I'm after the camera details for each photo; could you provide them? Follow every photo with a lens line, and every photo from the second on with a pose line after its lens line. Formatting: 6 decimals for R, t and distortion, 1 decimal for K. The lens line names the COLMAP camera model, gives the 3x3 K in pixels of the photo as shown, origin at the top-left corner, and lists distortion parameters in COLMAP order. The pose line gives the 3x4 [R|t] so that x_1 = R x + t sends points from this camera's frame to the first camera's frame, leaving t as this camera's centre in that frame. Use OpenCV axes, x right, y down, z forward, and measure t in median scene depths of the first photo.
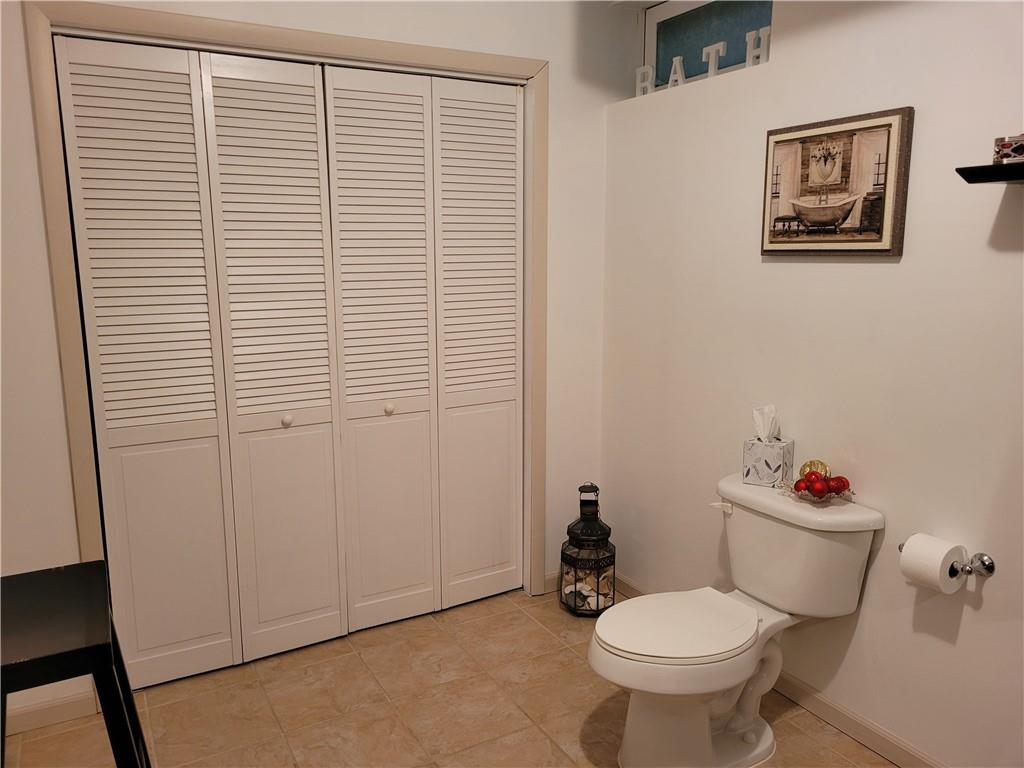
lens RADIAL K [[777.3, 0, 512.1], [0, 777.3, 384.7], [0, 0, 1]] dist [0.055232, -0.033227]
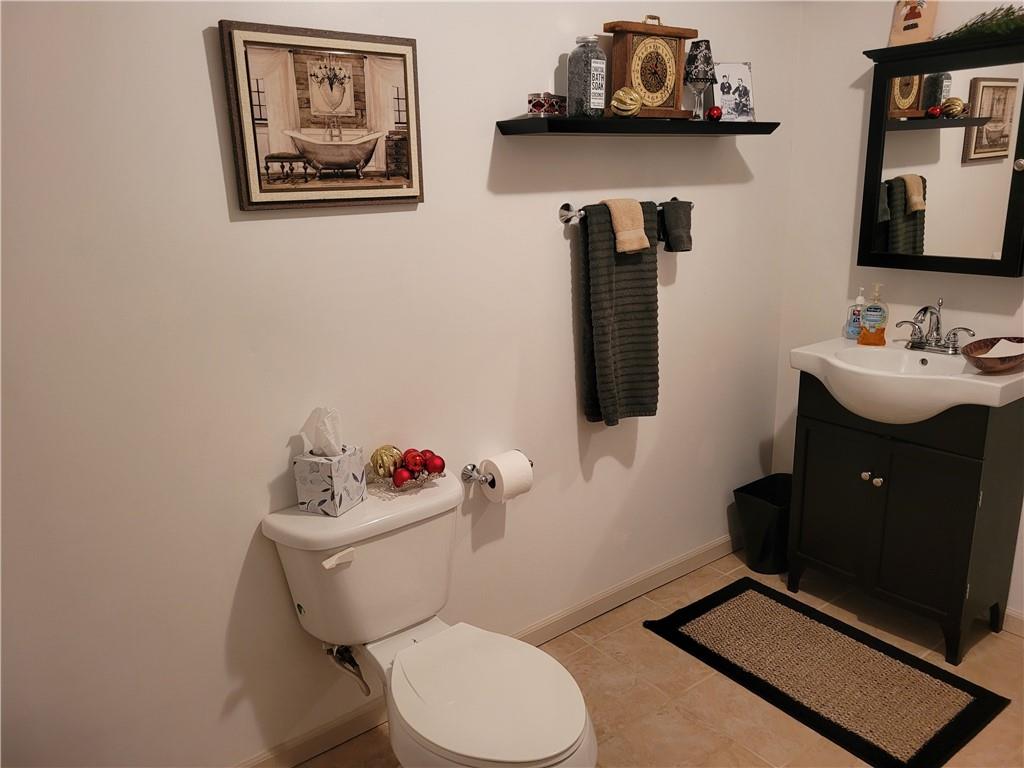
lens RADIAL K [[777.3, 0, 512.9], [0, 777.3, 382.1], [0, 0, 1]] dist [0.055232, -0.033227]
pose [[-0.129346, -0.251080, 0.959286, -0.452980], [0.195415, 0.941986, 0.272901, -0.183477], [-0.972154, 0.222757, -0.072777, 0.949806]]
